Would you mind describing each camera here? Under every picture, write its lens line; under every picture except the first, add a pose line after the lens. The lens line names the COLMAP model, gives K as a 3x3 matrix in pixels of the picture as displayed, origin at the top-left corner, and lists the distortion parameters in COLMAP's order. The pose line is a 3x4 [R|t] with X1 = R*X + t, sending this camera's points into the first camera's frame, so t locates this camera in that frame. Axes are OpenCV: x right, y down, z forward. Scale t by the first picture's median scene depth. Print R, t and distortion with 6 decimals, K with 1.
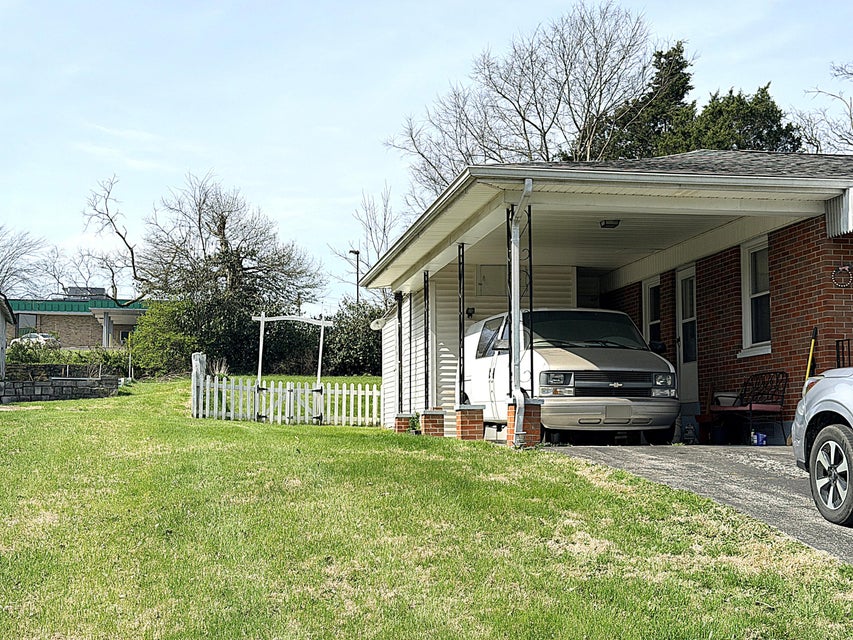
lens RADIAL K [[1207.8, 0, 426.5], [0, 1207.8, 320.0], [0, 0, 1]] dist [0.160613, -0.024629]
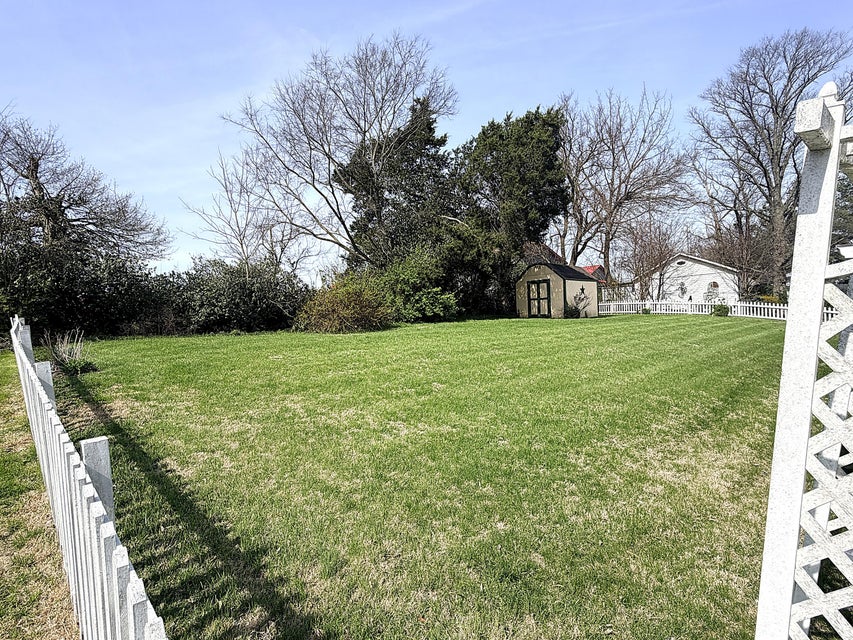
lens RADIAL K [[439.9, 0, 426.5], [0, 439.9, 320.0], [0, 0, 1]] dist [0.001452, 0.000590]
pose [[0.832142, -0.040157, 0.553107, -0.173206], [-0.000306, 0.997341, 0.072871, 0.013275], [-0.554563, -0.060809, 0.829917, 0.881084]]
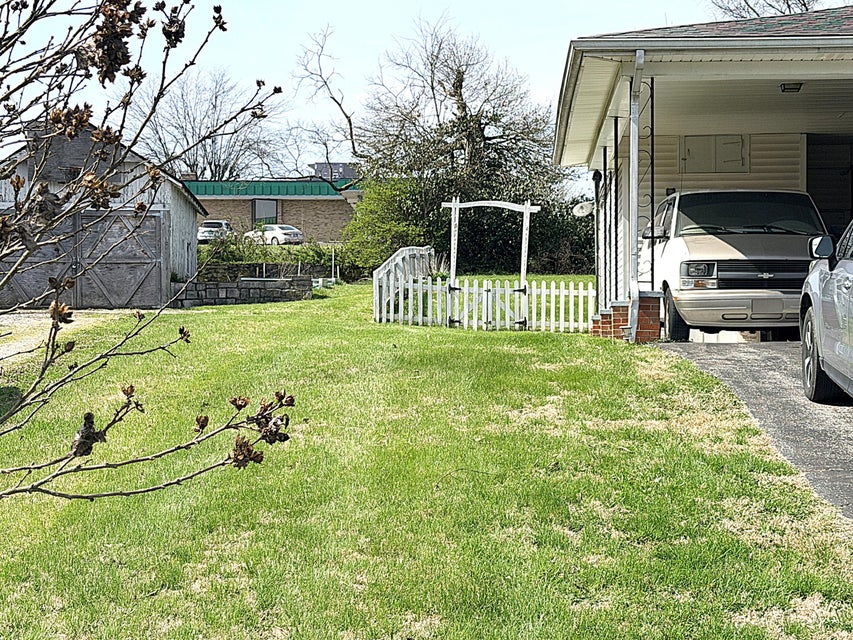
lens RADIAL K [[1720.3, 0, 426.5], [0, 1720.3, 320.0], [0, 0, 1]] dist [0.169110, 0.092006]
pose [[0.972855, -0.004683, -0.231369, 0.104516], [0.020892, 0.997490, 0.067657, -0.002486], [0.230471, -0.070654, 0.970511, -0.144558]]
